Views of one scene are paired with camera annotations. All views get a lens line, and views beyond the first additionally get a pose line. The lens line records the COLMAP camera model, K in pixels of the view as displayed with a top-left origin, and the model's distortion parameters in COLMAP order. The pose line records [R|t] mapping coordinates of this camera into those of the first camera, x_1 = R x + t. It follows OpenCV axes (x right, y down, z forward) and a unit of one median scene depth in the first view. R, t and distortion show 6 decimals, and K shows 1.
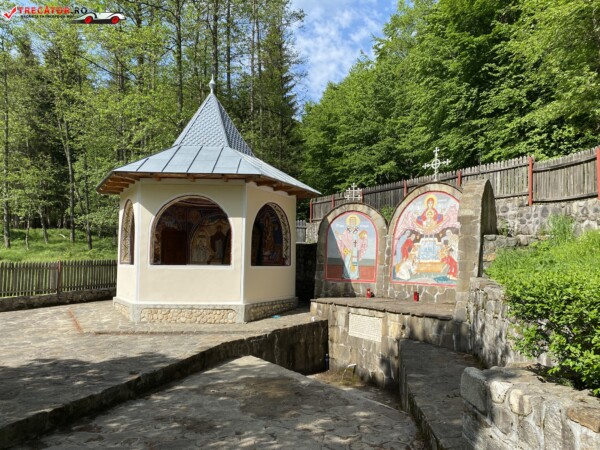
lens RADIAL K [[454.4, 0, 296.0], [0, 454.4, 227.4], [0, 0, 1]] dist [0.047935, -0.022893]
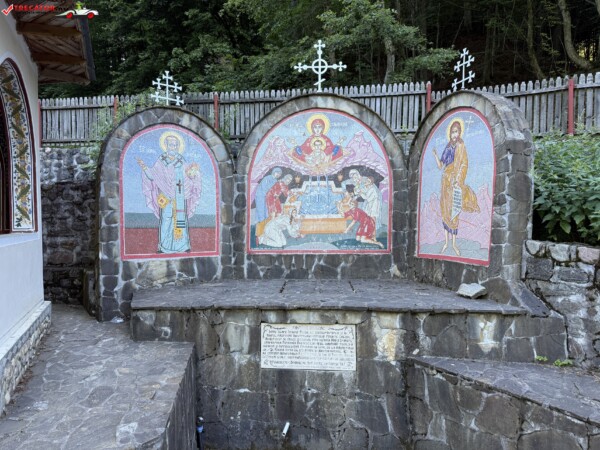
lens RADIAL K [[417.6, 0, 297.3], [0, 417.6, 232.2], [0, 0, 1]] dist [0.061461, -0.061906]
pose [[0.631214, -0.040744, 0.774538, -0.189801], [-0.043716, 0.995163, 0.087977, 0.044227], [-0.774376, -0.089392, 0.626379, 0.640255]]
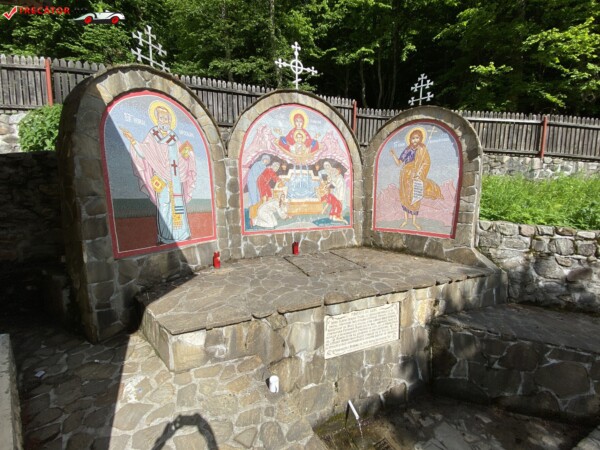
lens RADIAL K [[241.7, 0, 296.9], [0, 241.7, 228.2], [0, 0, 1]] dist [0.002653, -0.007491]
pose [[0.209848, -0.152430, 0.965779, -0.111545], [-0.073567, 0.982511, 0.171055, 0.050415], [-0.974962, -0.106945, 0.194964, 0.911655]]
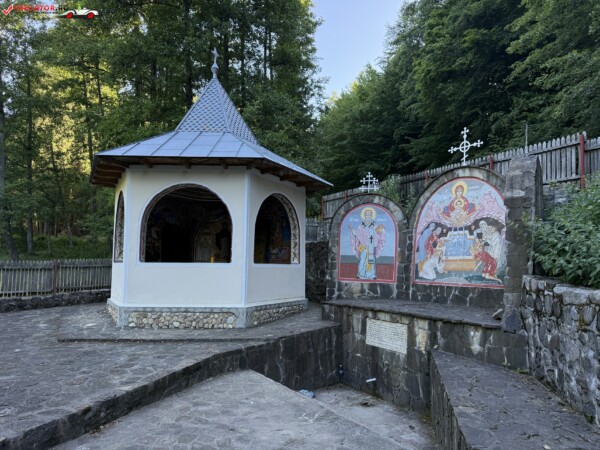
lens RADIAL K [[417.6, 0, 293.7], [0, 417.6, 226.6], [0, 0, 1]] dist [0.061461, -0.061906]
pose [[0.999226, -0.003815, -0.039140, 0.010008], [0.003142, 0.999847, -0.017223, 0.027167], [0.039199, 0.017087, 0.999085, 0.186382]]
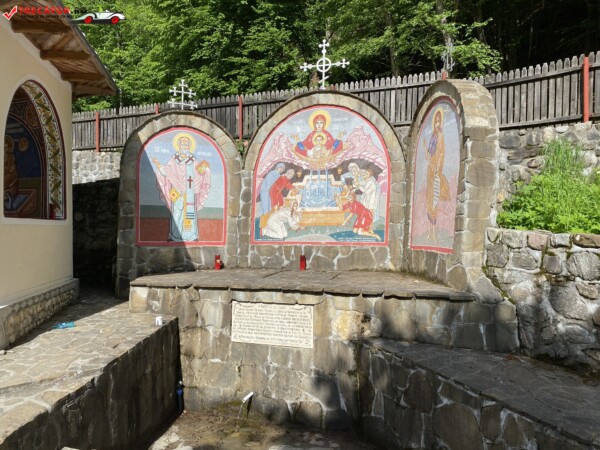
lens RADIAL K [[454.4, 0, 291.8], [0, 454.4, 227.7], [0, 0, 1]] dist [0.047935, -0.022893]
pose [[0.790563, -0.014953, 0.612198, -0.147511], [-0.035314, 0.996925, 0.069952, 0.054656], [-0.611362, -0.076920, 0.787604, 0.490866]]
